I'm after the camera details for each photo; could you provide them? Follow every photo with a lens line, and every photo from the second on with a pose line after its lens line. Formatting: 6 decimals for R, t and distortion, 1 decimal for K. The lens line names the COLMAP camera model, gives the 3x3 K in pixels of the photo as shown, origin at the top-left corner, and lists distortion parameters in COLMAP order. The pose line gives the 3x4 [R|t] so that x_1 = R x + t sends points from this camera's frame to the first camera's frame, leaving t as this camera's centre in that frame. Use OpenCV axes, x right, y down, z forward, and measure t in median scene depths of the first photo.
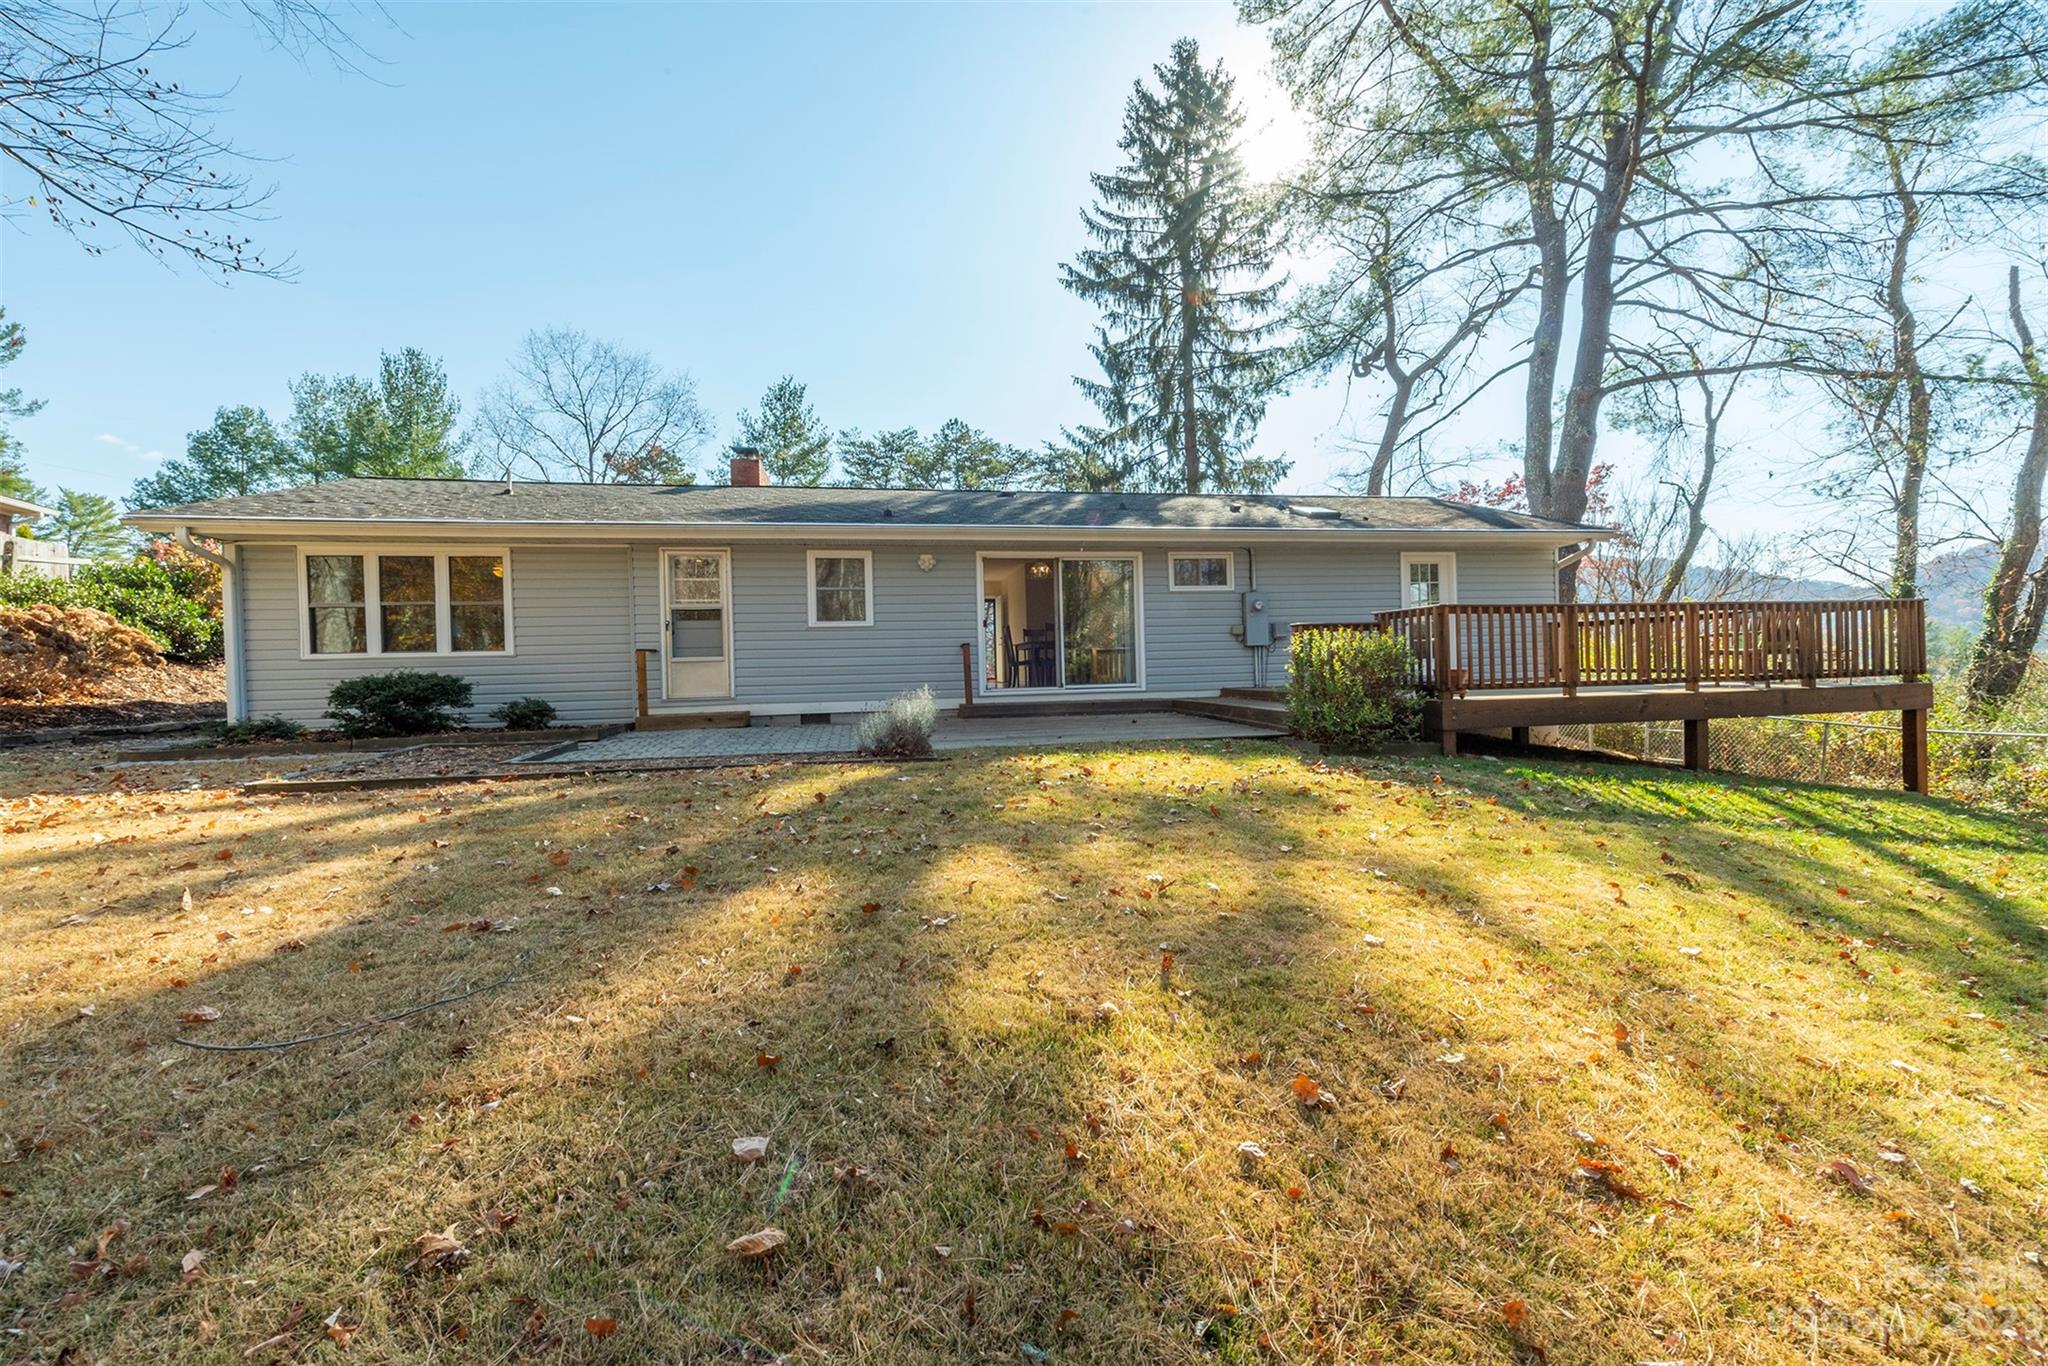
lens RADIAL K [[797.0, 0, 1024.0], [0, 797.0, 679.9], [0, 0, 1]] dist [0.005745, -0.002689]
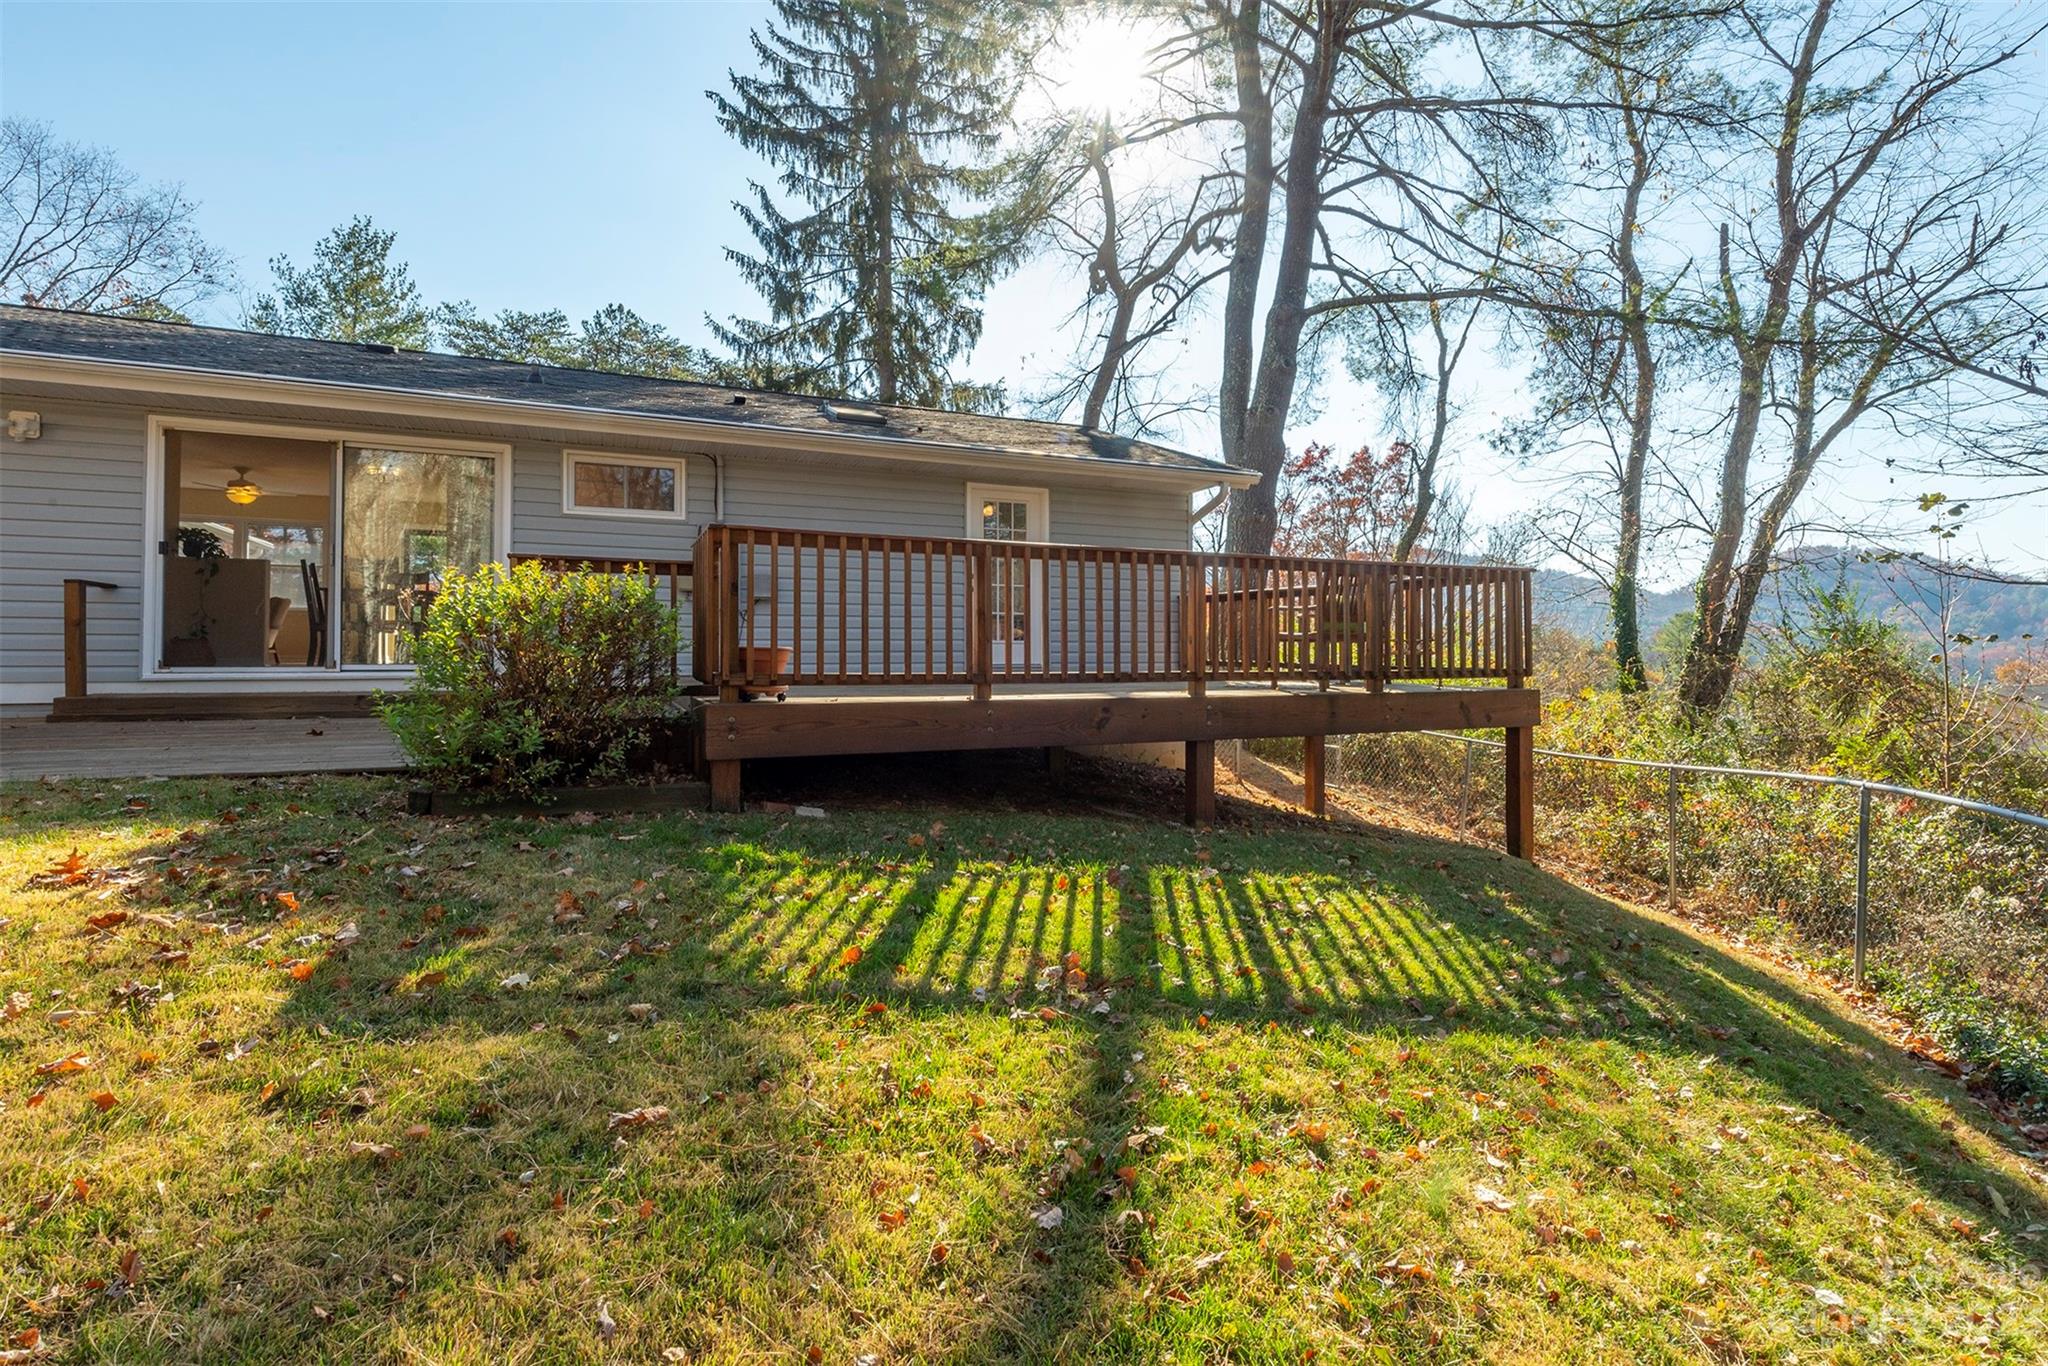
lens RADIAL K [[937.3, 0, 1071.2], [0, 937.3, 646.0], [0, 0, 1]] dist [0.000584, -0.002231]
pose [[0.971852, 0.030430, 0.233618, 0.274193], [-0.024829, 0.999330, -0.026879, -0.000965], [-0.234280, 0.020322, 0.971957, 0.149322]]
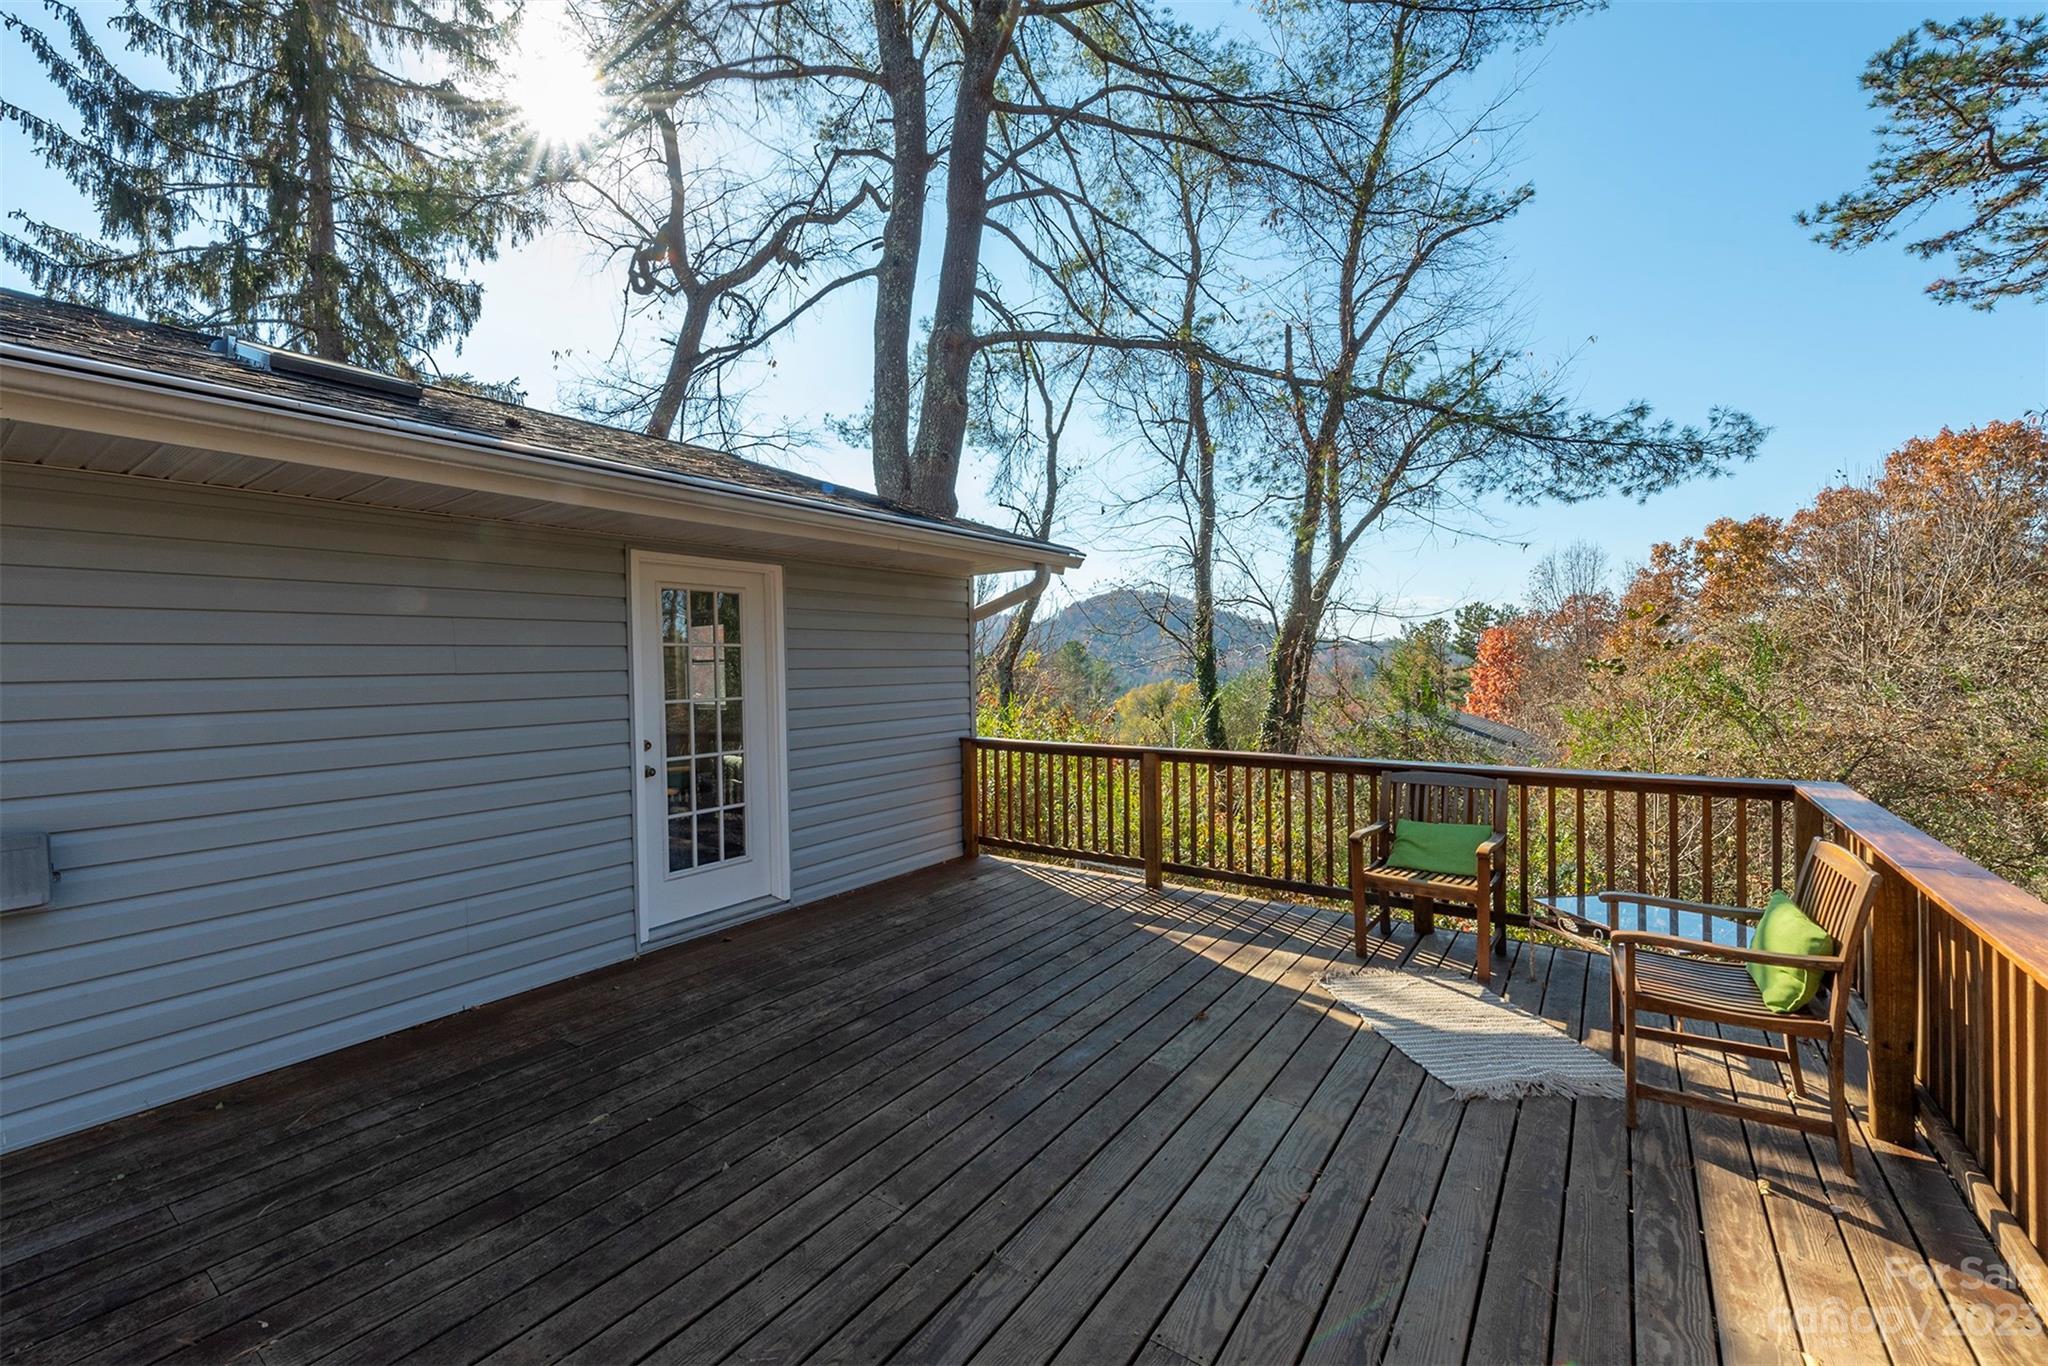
lens RADIAL K [[797.0, 0, 940.5], [0, 797.0, 678.7], [0, 0, 1]] dist [0.005745, -0.002689]
pose [[0.758633, -0.002224, 0.651514, 0.260672], [0.005354, 0.999982, -0.002821, -0.080164], [-0.651496, 0.005628, 0.758631, 0.491431]]
